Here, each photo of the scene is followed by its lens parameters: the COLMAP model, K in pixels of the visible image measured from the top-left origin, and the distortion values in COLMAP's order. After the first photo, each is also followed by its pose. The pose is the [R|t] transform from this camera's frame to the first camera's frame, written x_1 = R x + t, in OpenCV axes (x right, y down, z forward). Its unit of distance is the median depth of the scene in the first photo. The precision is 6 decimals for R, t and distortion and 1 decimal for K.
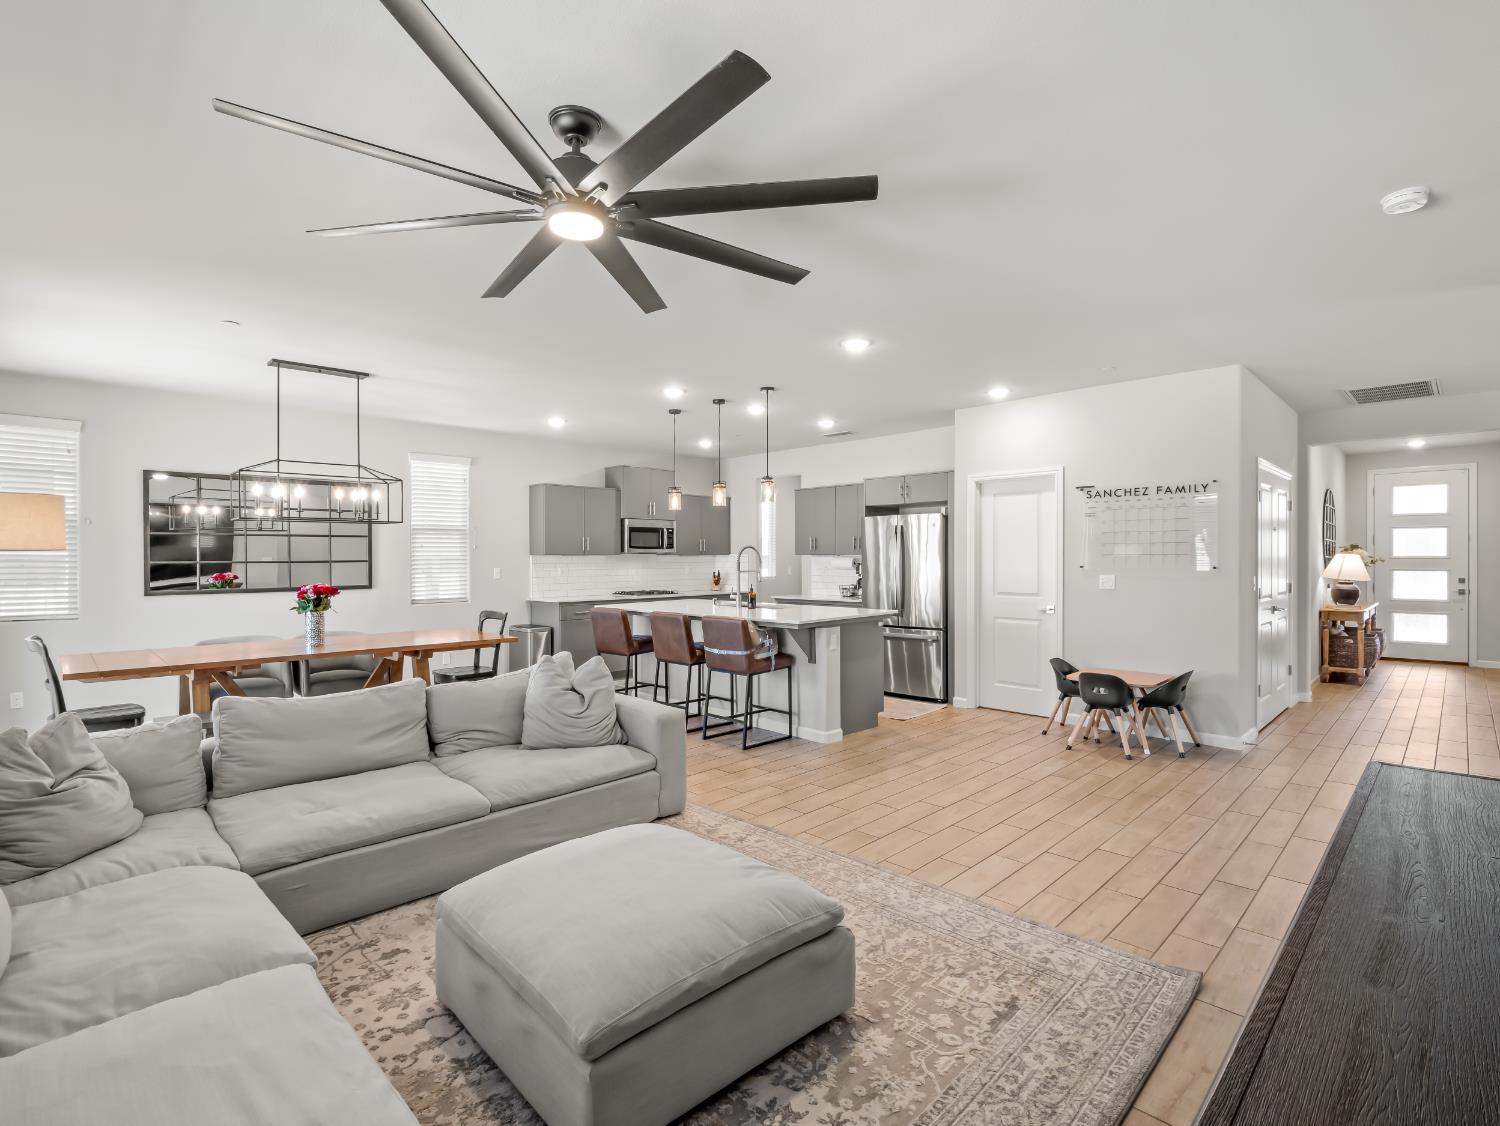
lens RADIAL K [[721.7, 0, 744.4], [0, 721.7, 557.9], [0, 0, 1]] dist [-0.002278, -0.009521]
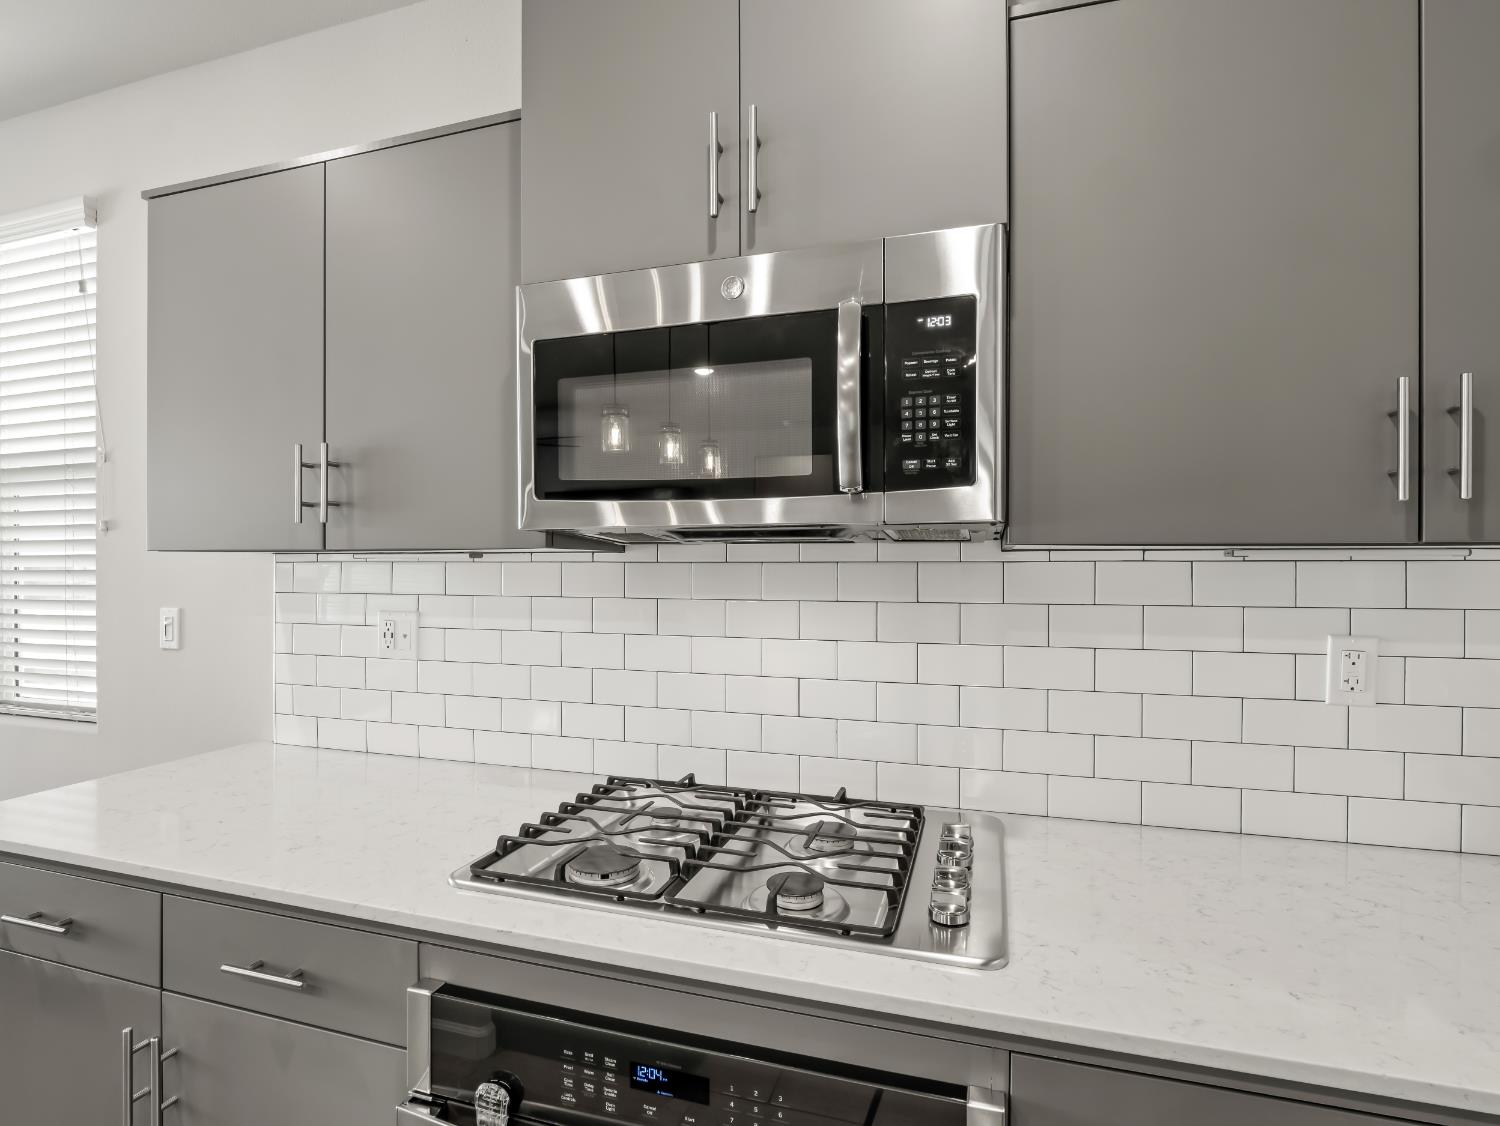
lens RADIAL K [[763.2, 0, 742.3], [0, 763.2, 562.3], [0, 0, 1]] dist [-0.004111, -0.001406]
pose [[0.461134, -0.002265, -0.887327, -0.019437], [-0.001231, 0.999994, -0.003193, -0.001109], [0.887329, 0.002565, 0.461129, 1.440347]]
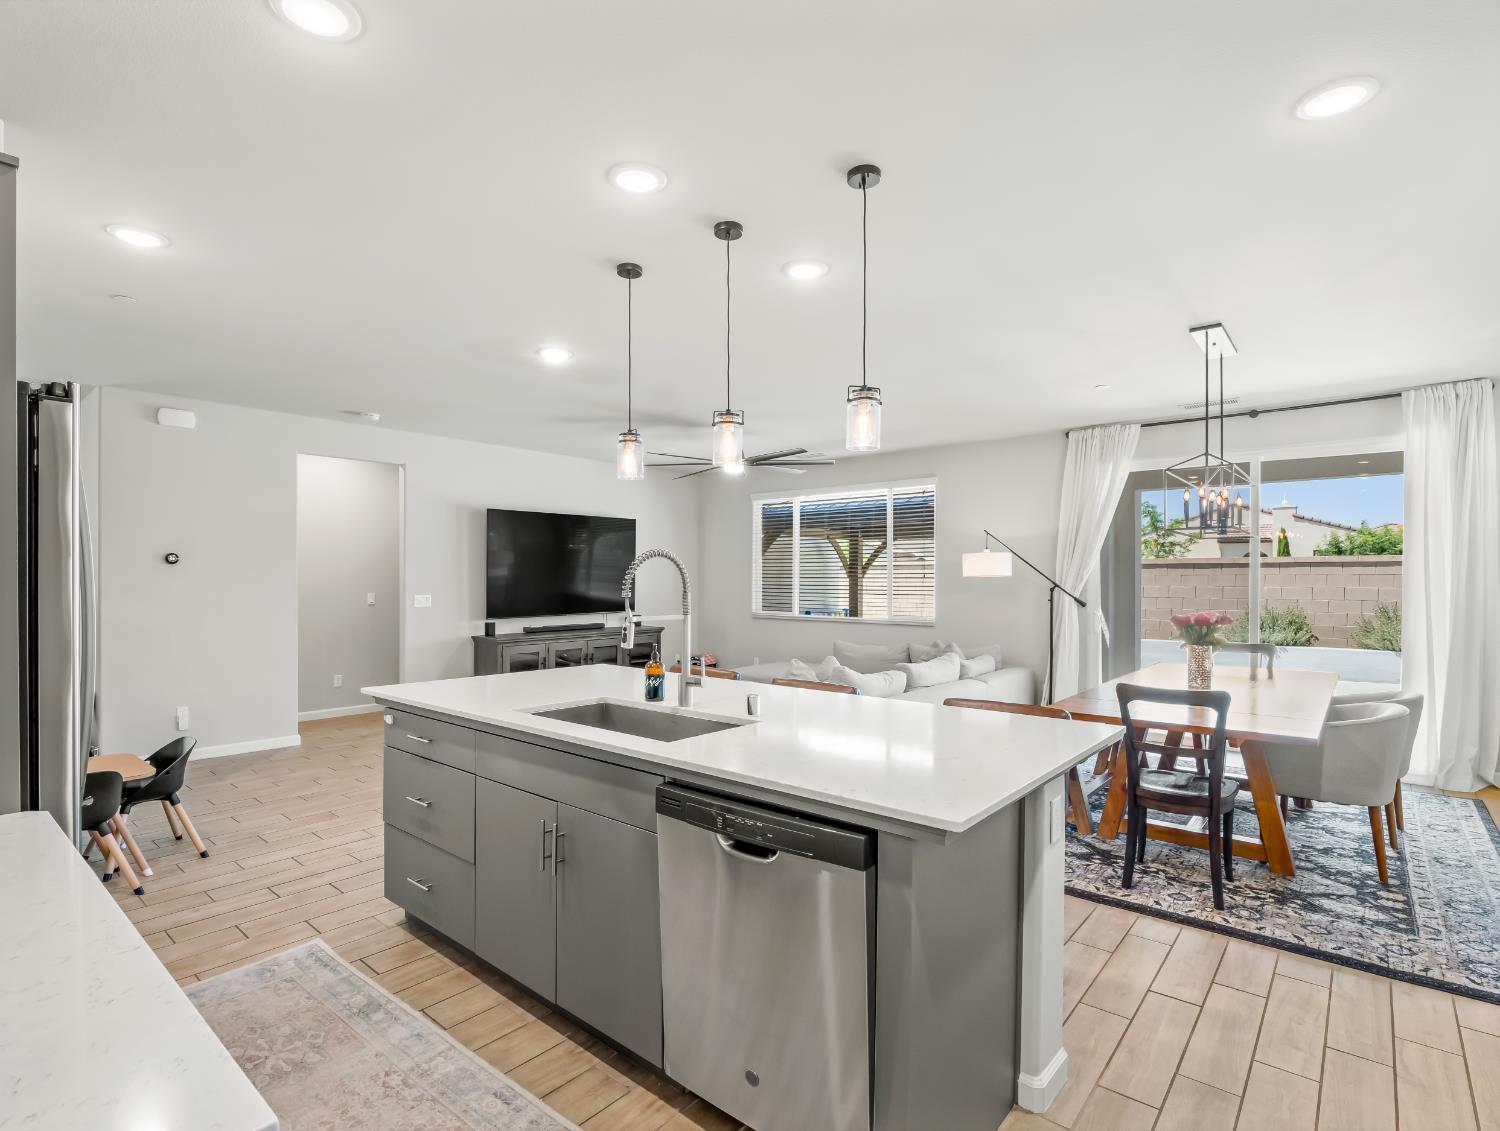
lens RADIAL K [[741.8, 0, 745.6], [0, 741.8, 583.1], [0, 0, 1]] dist [-0.013718, -0.000345]
pose [[-0.996083, 0.002209, -0.088401, -0.005166], [0.001634, 0.999977, 0.006582, -0.003123], [0.088413, 0.006412, -0.996063, 1.576930]]
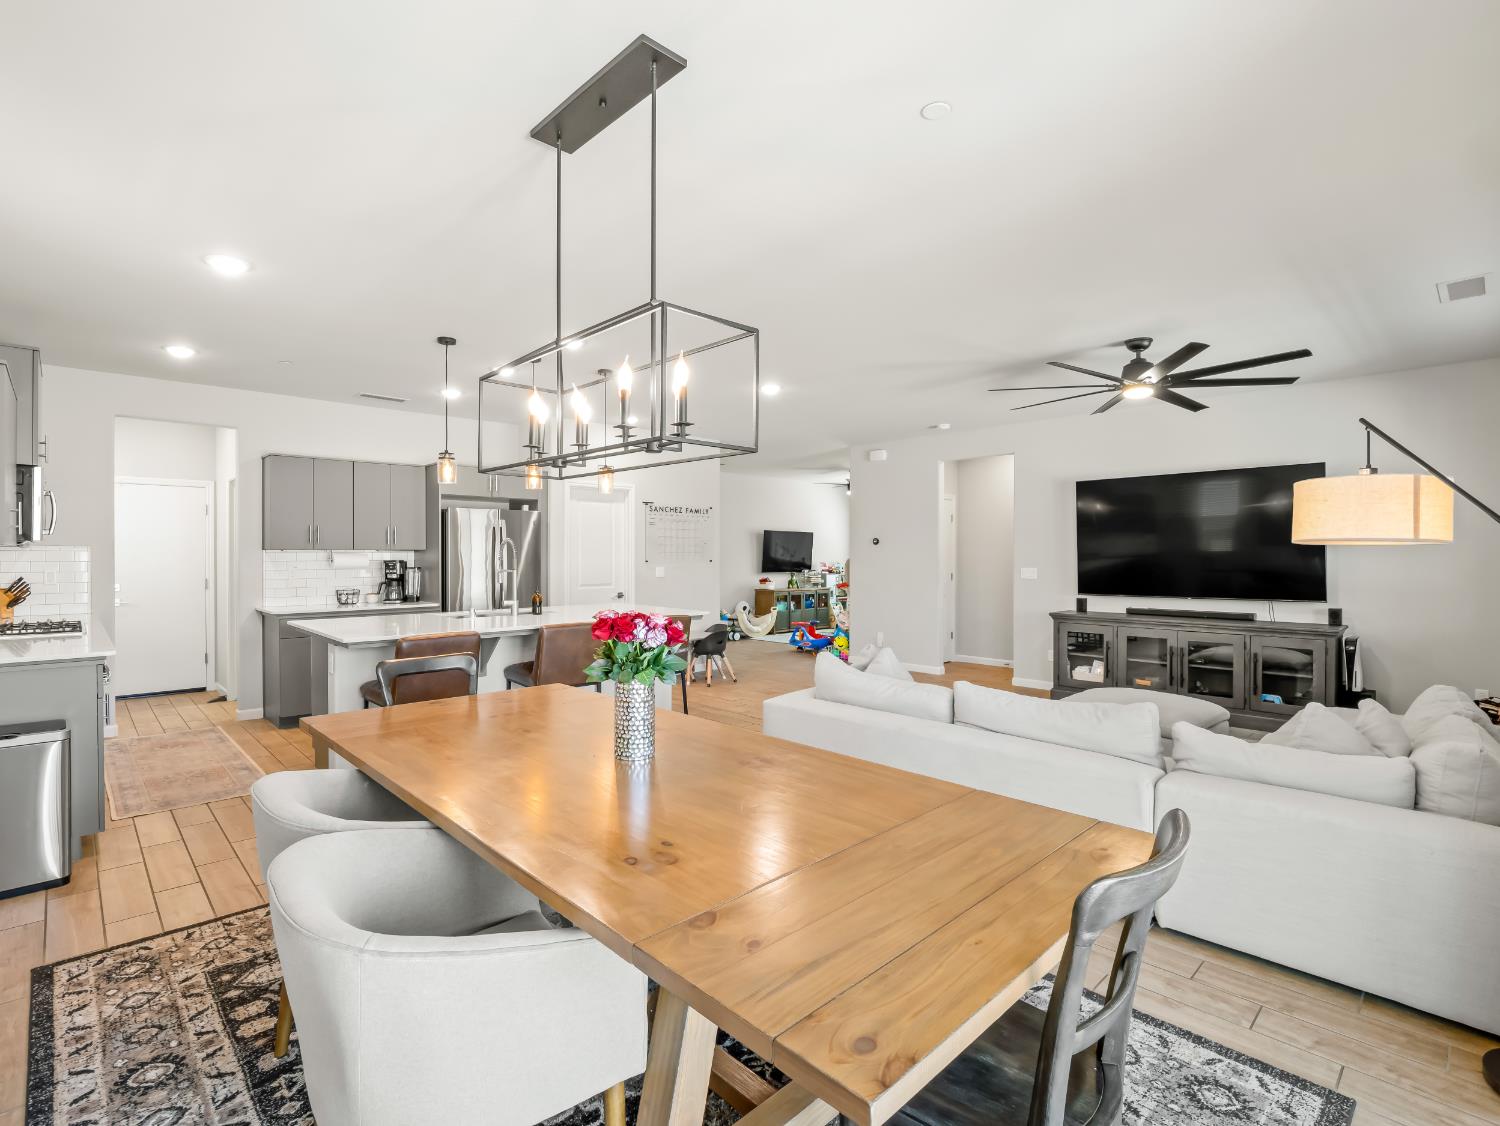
lens RADIAL K [[721.7, 0, 744.4], [0, 721.7, 557.9], [0, 0, 1]] dist [-0.002278, -0.009521]
pose [[0.019253, -0.001968, 0.999813, -0.900706], [-0.001148, 0.999997, 0.001991, 0.003048], [-0.999814, -0.001186, 0.019250, 0.813007]]
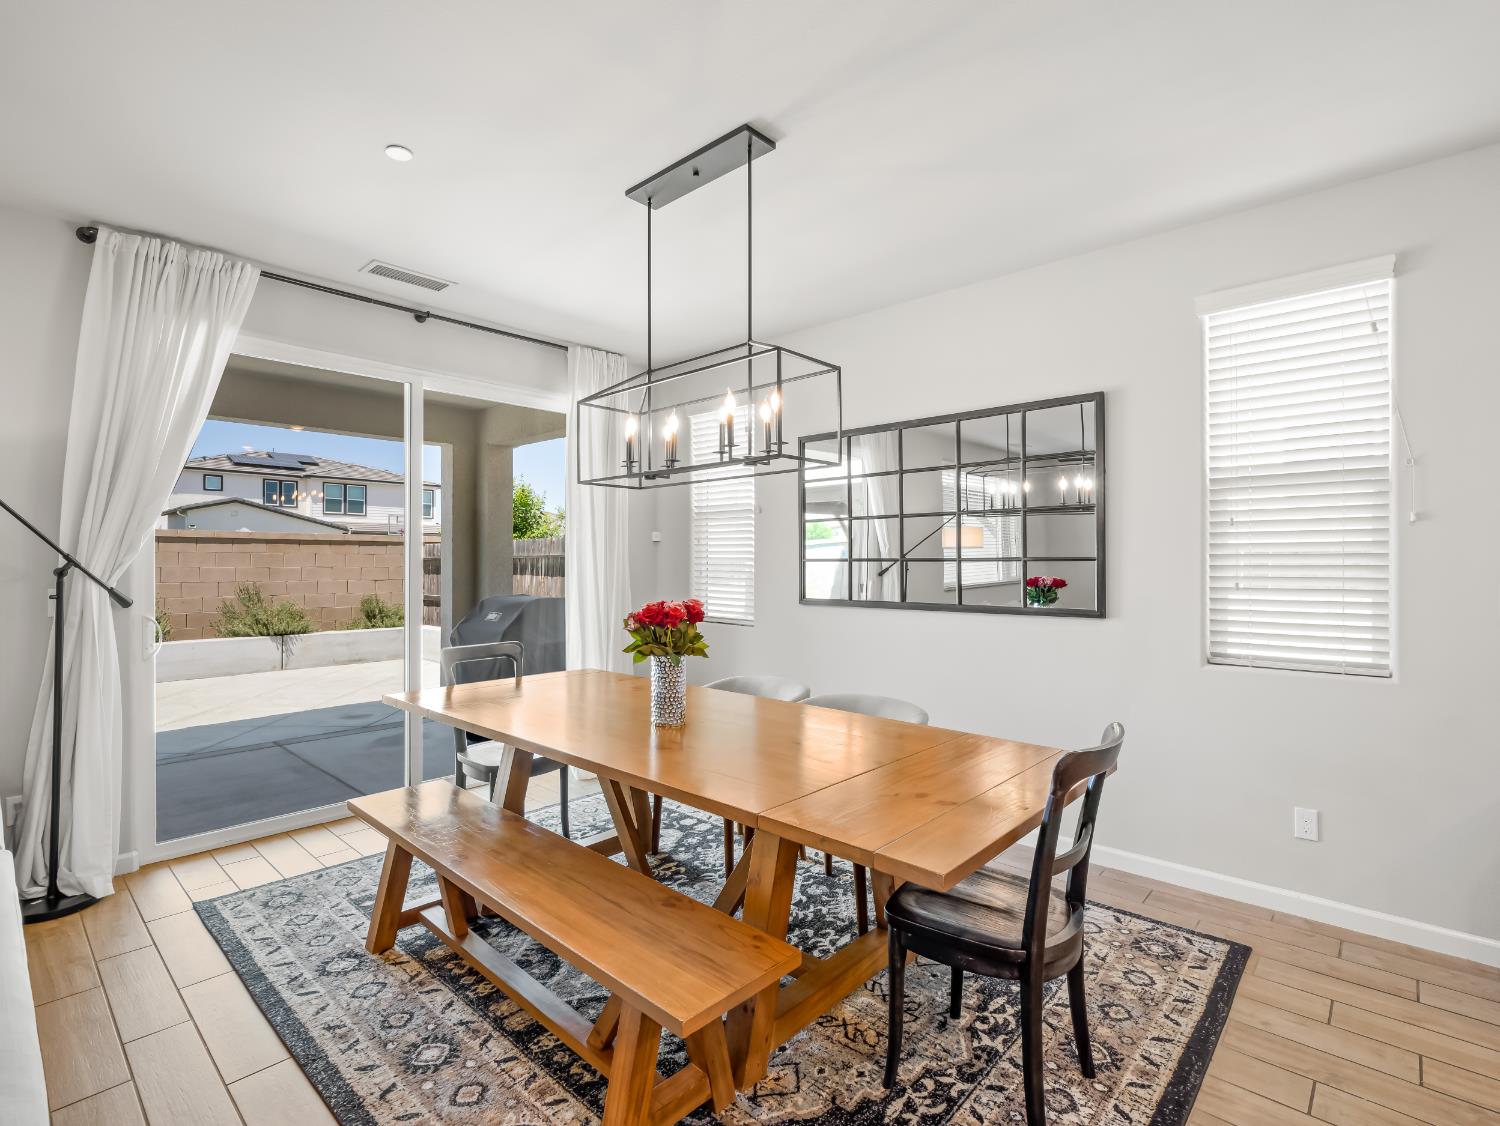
lens RADIAL K [[728.2, 0, 739.8], [0, 728.2, 558.5], [0, 0, 1]] dist [0.001187, -0.010927]
pose [[0.045201, -0.003431, -0.998972, -0.076426], [-0.001006, 0.999993, -0.003480, 0.007351], [0.998977, 0.001162, 0.045197, 0.900884]]
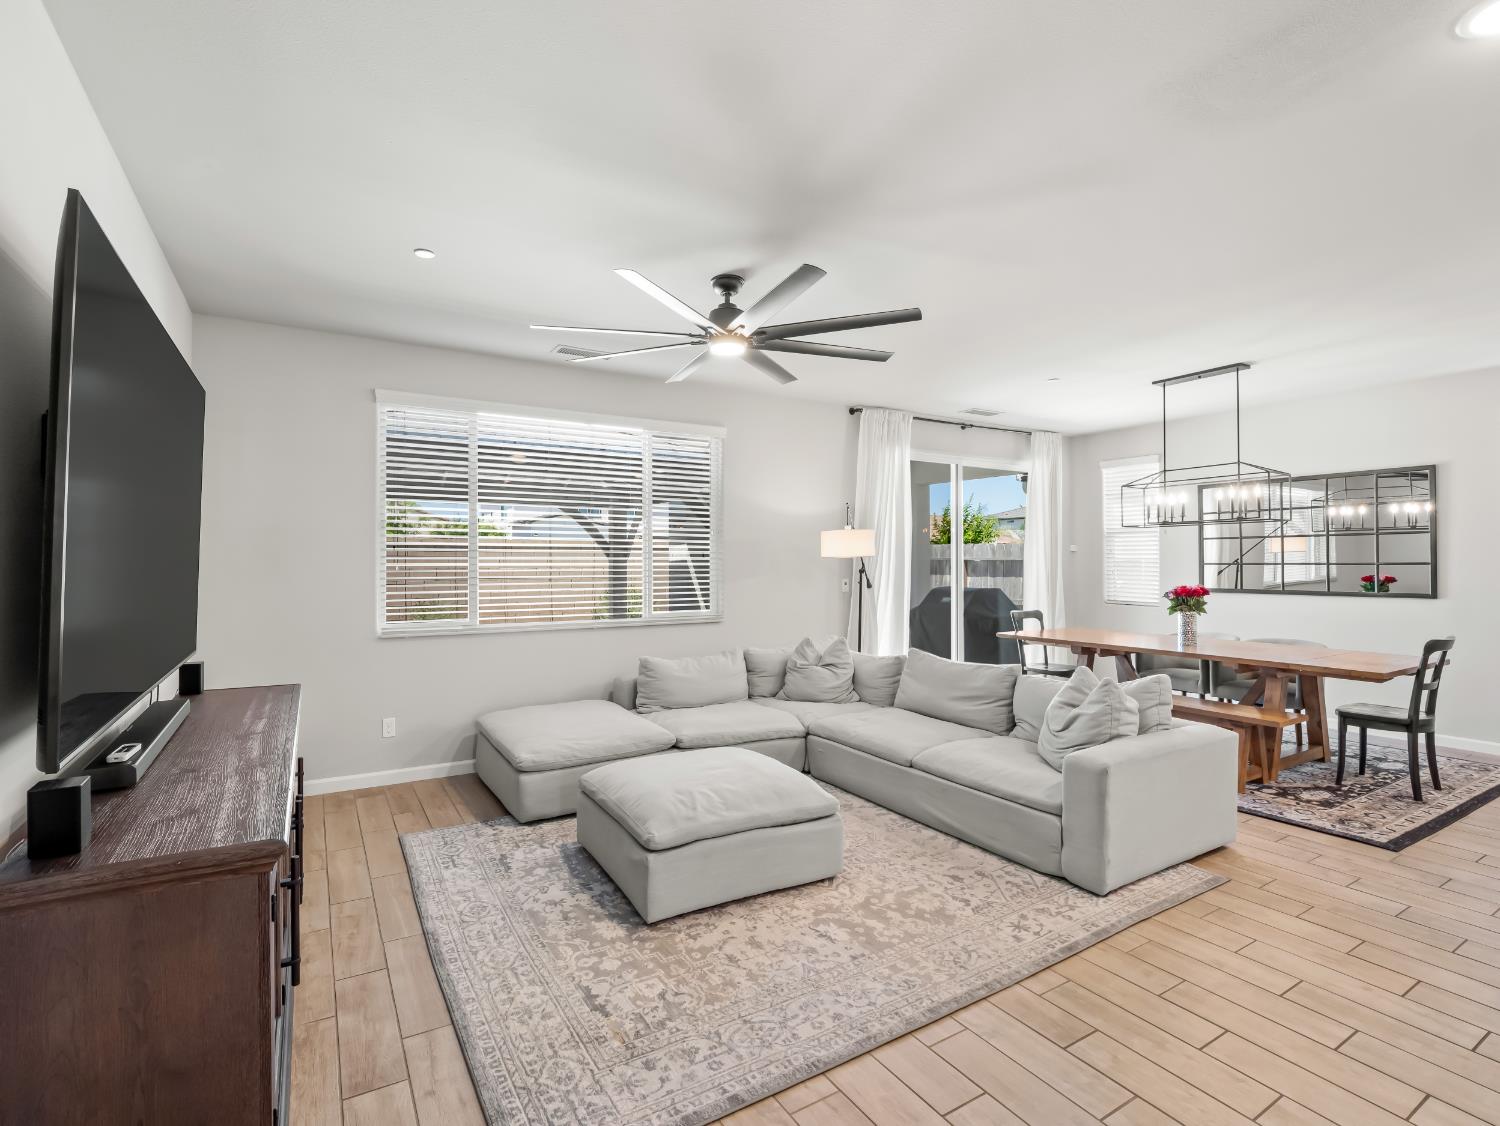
lens RADIAL K [[721.7, 0, 744.4], [0, 721.7, 557.9], [0, 0, 1]] dist [-0.002278, -0.009521]
pose [[-0.234855, -0.002774, -0.972026, 0.495959], [0.001493, 0.999994, -0.003214, -0.001069], [0.972029, -0.002207, -0.234849, 0.546430]]
